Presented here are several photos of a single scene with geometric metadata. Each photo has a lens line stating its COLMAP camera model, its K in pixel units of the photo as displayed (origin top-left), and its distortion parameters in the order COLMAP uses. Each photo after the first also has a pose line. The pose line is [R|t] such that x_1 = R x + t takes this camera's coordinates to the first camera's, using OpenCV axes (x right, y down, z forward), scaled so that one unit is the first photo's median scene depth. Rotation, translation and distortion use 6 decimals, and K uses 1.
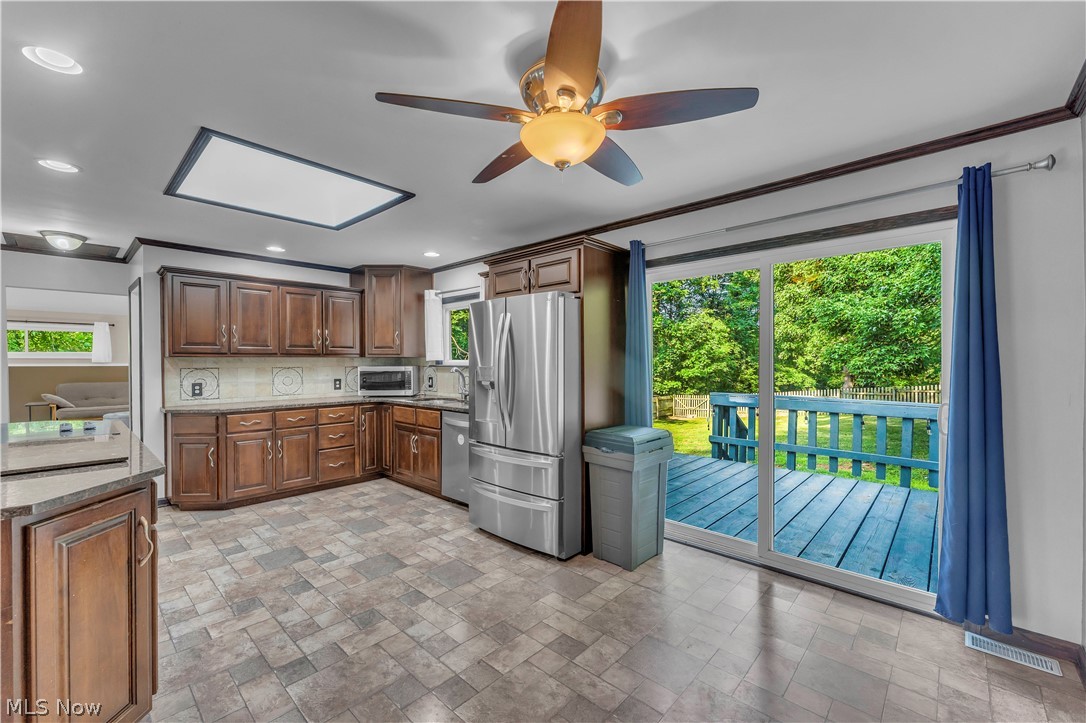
lens RADIAL K [[438.0, 0, 542.4], [0, 438.0, 369.3], [0, 0, 1]] dist [-0.002029, -0.000119]
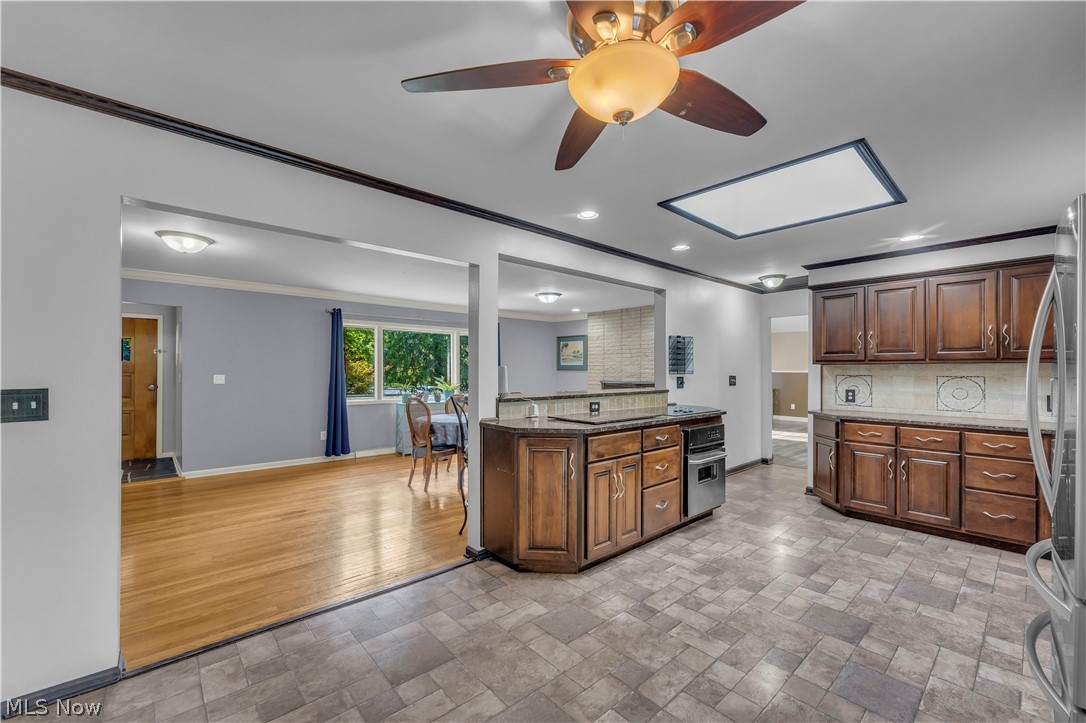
lens RADIAL K [[431.2, 0, 527.2], [0, 431.2, 369.4], [0, 0, 1]] dist [-0.000398, -0.000026]
pose [[-0.089621, 0.001475, -0.995975, 0.319669], [-0.020759, 0.999779, 0.003349, -0.004170], [0.995760, 0.020975, -0.089571, 0.345179]]
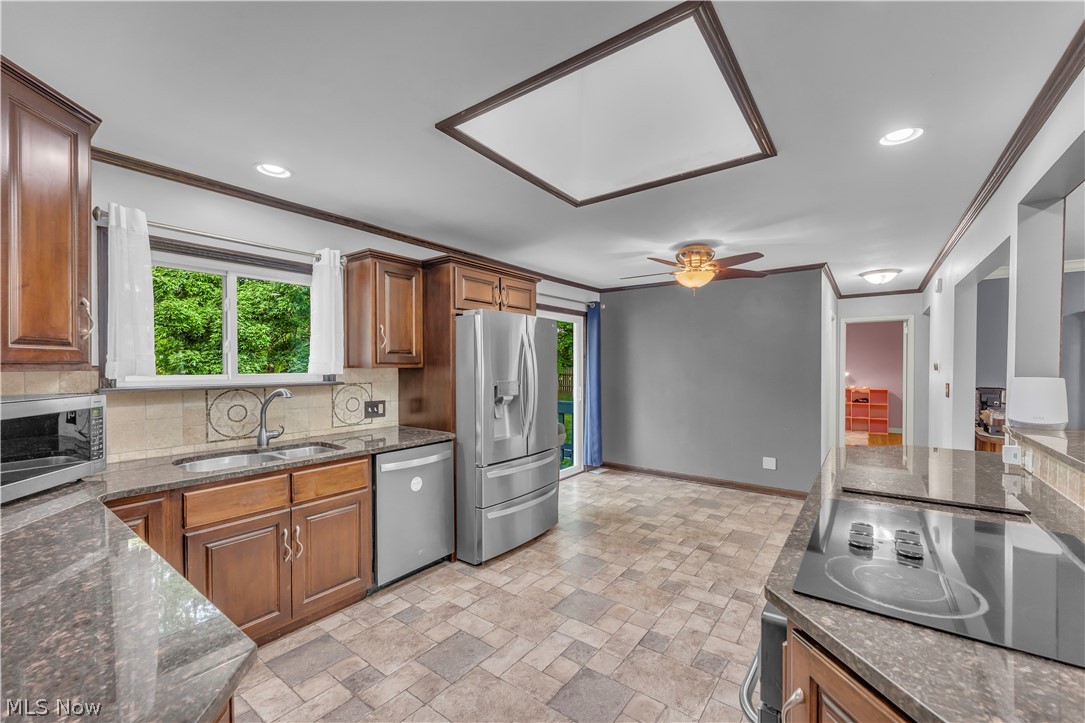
lens RADIAL K [[481.6, 0, 496.1], [0, 481.6, 365.1], [0, 0, 1]] dist [0.002232, 0.000110]
pose [[-0.082197, 0.001319, 0.996615, -0.921793], [0.017612, 0.999845, 0.000129, -0.030831], [-0.996461, 0.017563, -0.082207, 0.862536]]
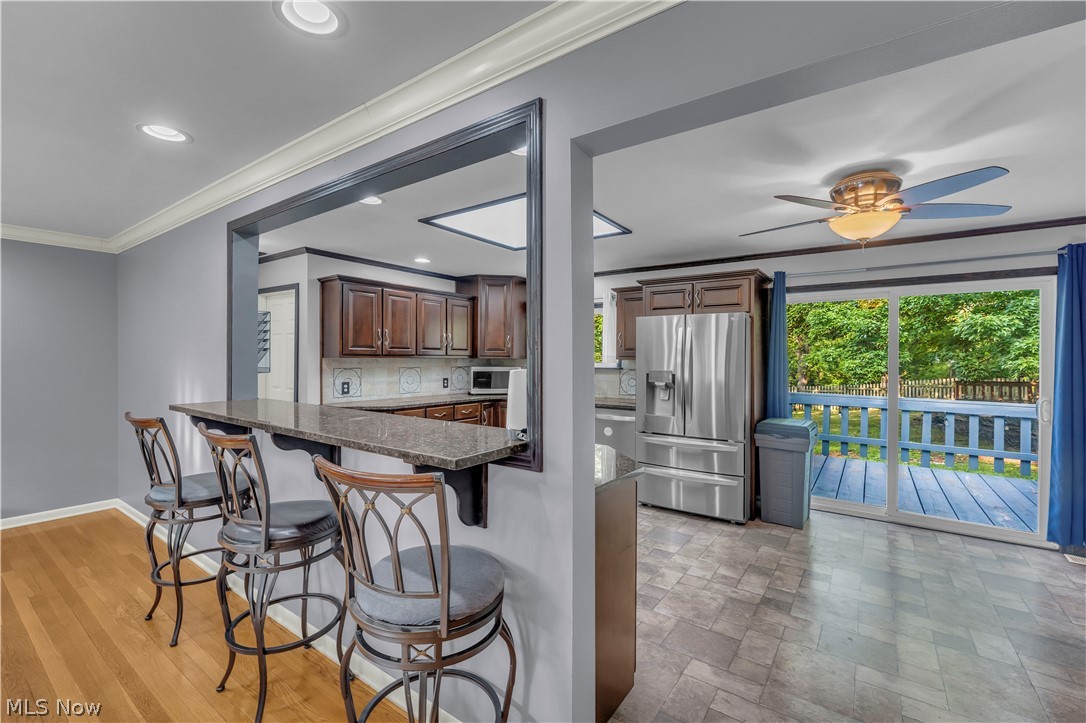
lens RADIAL K [[440.5, 0, 536.1], [0, 440.5, 361.1], [0, 0, 1]] dist [-0.000129, 0.000069]
pose [[0.993780, 0.008218, 0.111057, -0.471876], [-0.006970, 0.999908, -0.011624, -0.011238], [-0.111142, 0.010778, 0.993746, -0.139327]]
